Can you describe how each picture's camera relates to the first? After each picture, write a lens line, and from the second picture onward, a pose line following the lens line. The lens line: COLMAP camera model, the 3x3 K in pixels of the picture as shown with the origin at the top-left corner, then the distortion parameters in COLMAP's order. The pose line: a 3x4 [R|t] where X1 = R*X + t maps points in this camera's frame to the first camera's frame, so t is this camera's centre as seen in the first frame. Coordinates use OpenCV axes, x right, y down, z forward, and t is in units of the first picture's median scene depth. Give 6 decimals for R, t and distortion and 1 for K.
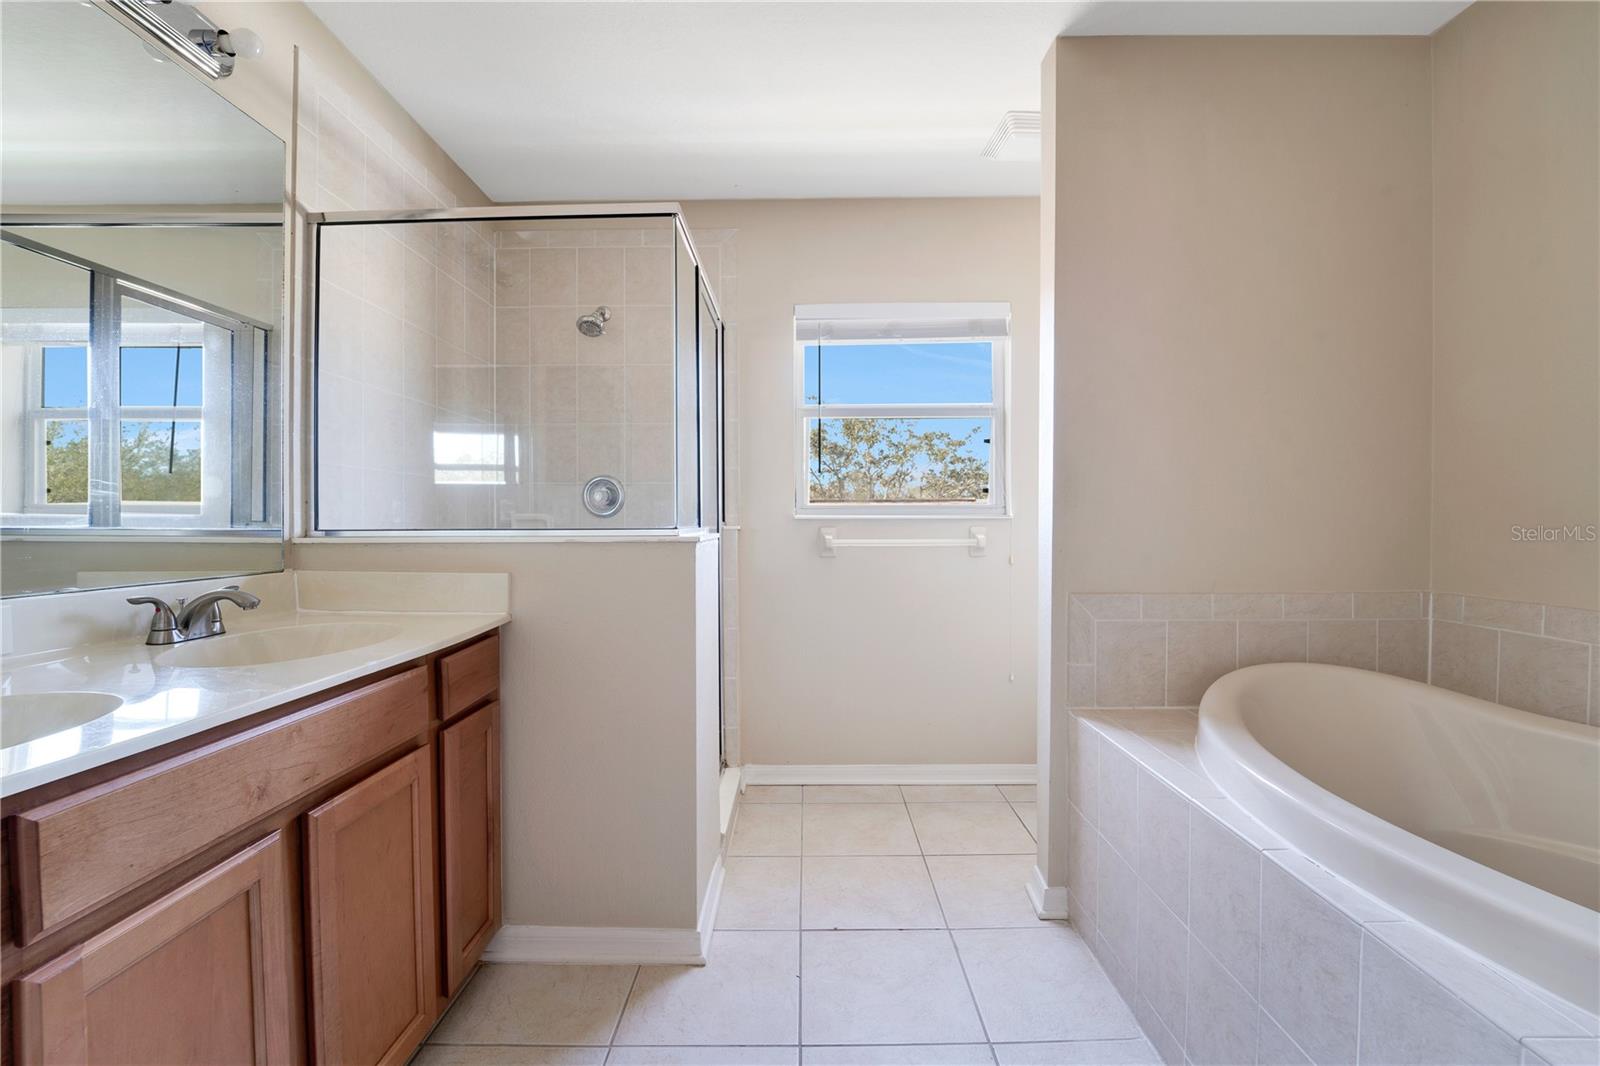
lens RADIAL K [[674.5, 0, 799.8], [0, 674.5, 542.0], [0, 0, 1]] dist [-0.009662, -0.000005]
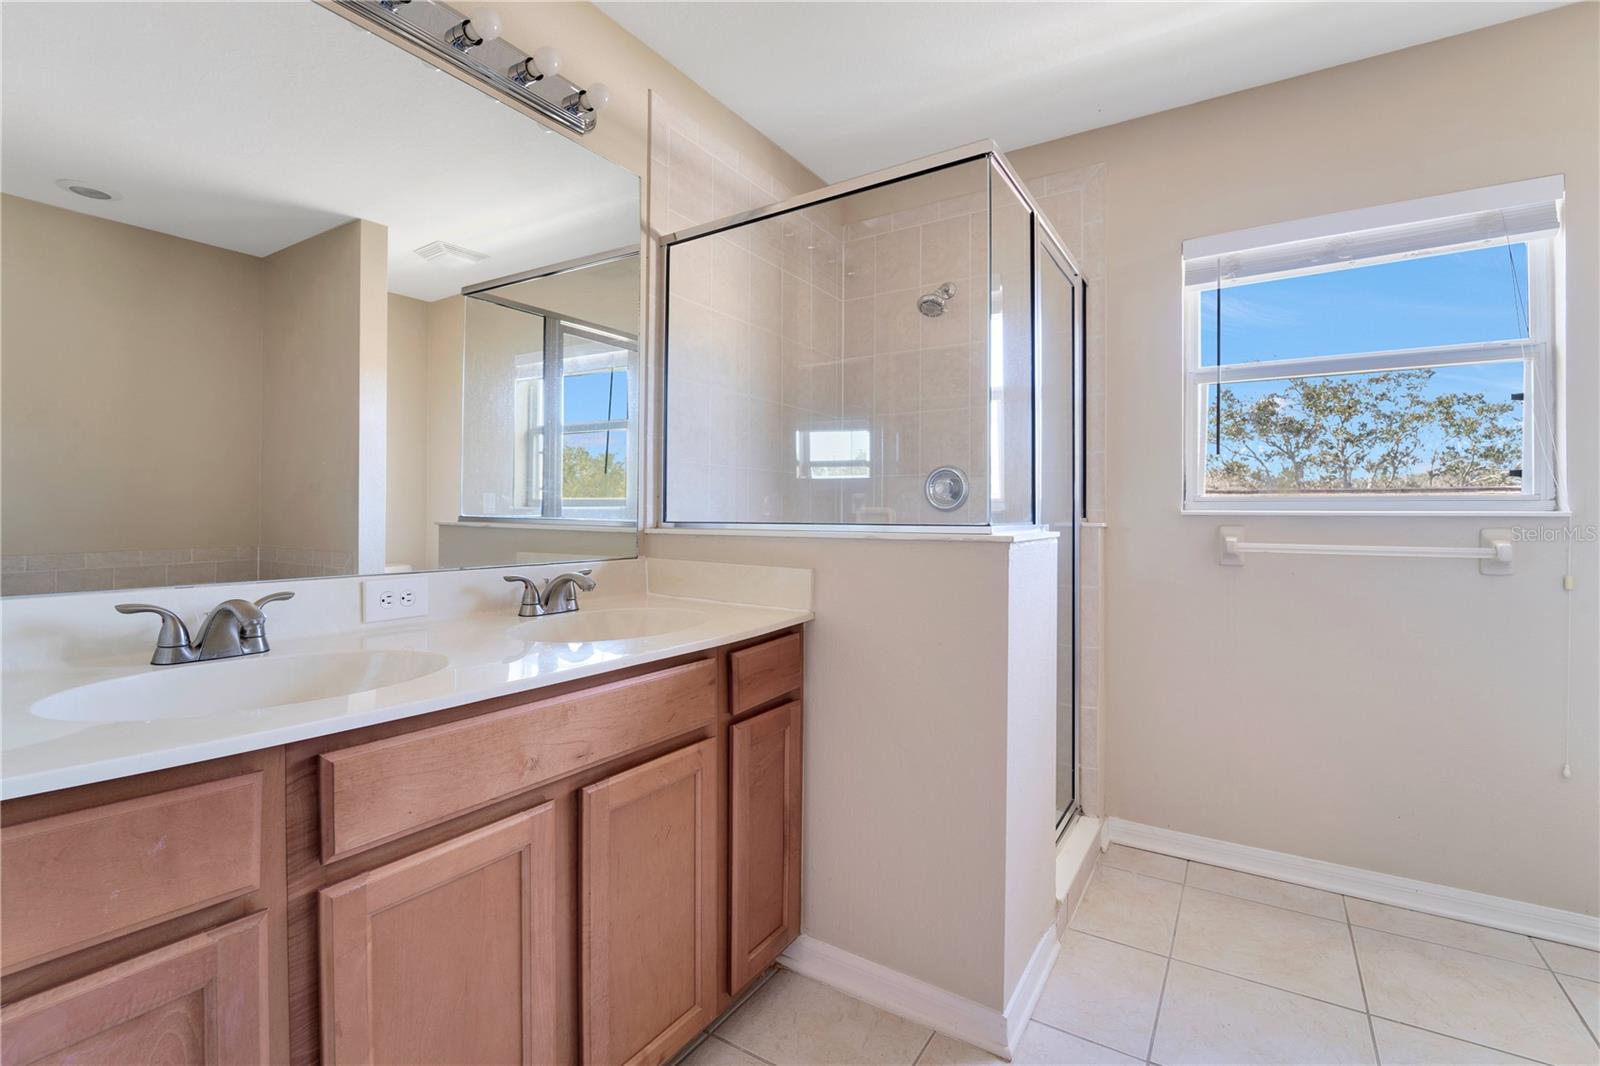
lens RADIAL K [[708.4, 0, 795.3], [0, 708.4, 524.2], [0, 0, 1]] dist [-0.001933, -0.011522]
pose [[0.848129, 0.014741, -0.529585, 0.083871], [-0.024444, 0.999637, -0.011323, -0.006146], [0.529226, 0.022548, 0.848181, 0.128637]]
